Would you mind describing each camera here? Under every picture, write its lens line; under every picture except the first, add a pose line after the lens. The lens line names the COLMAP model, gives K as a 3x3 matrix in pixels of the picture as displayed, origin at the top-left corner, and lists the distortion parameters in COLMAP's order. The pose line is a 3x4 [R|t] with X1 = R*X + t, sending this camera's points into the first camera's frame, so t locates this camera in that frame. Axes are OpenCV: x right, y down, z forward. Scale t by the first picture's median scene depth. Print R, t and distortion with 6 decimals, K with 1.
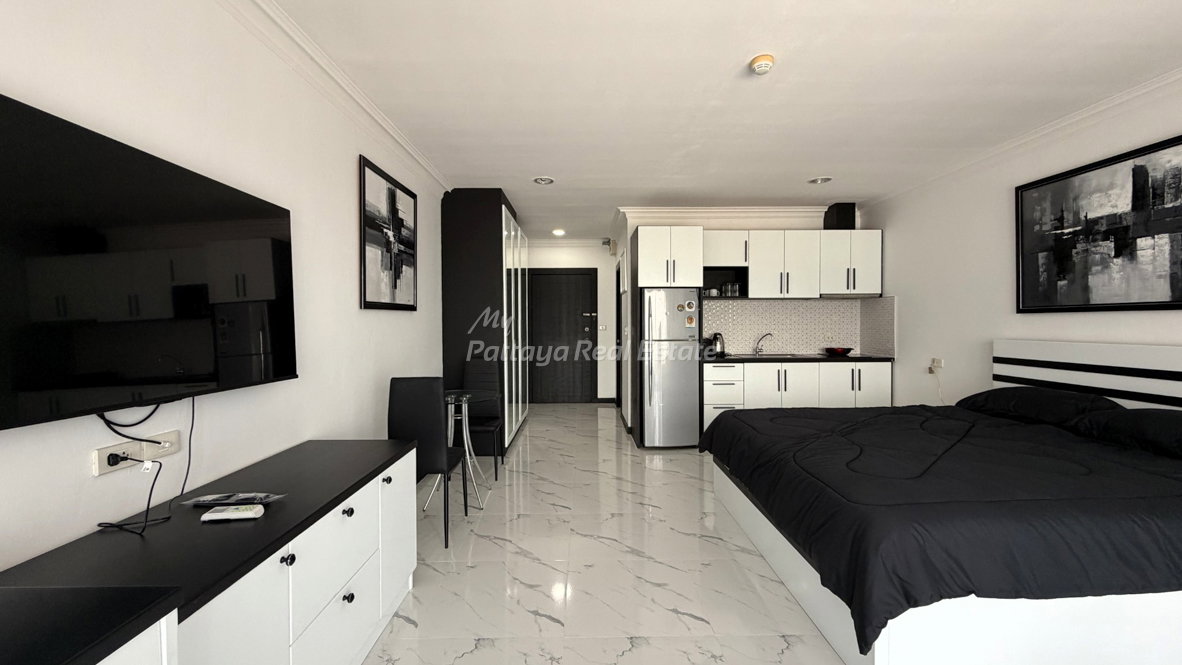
lens RADIAL K [[469.9, 0, 586.8], [0, 469.9, 330.5], [0, 0, 1]] dist [-0.000778, 0.000255]
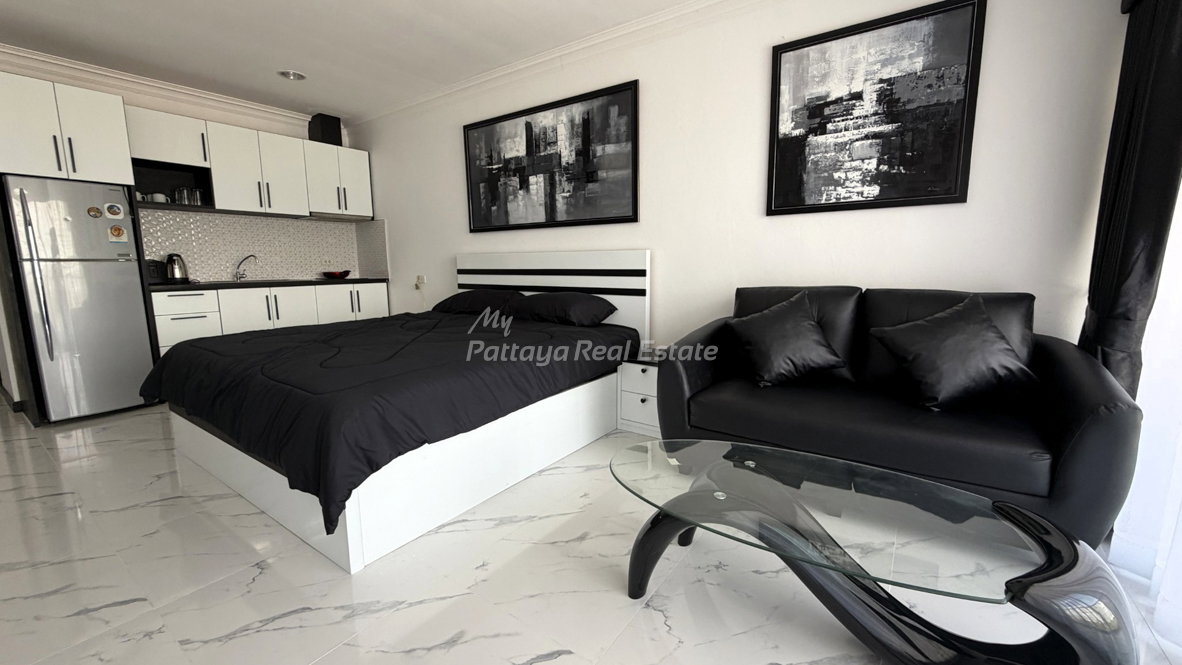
lens RADIAL K [[469.9, 0, 586.8], [0, 469.9, 330.5], [0, 0, 1]] dist [-0.000778, 0.000255]
pose [[0.587677, -0.114873, 0.800900, 0.076774], [0.018669, 0.991532, 0.128516, 0.069857], [-0.808880, -0.060574, 0.584845, 0.007688]]
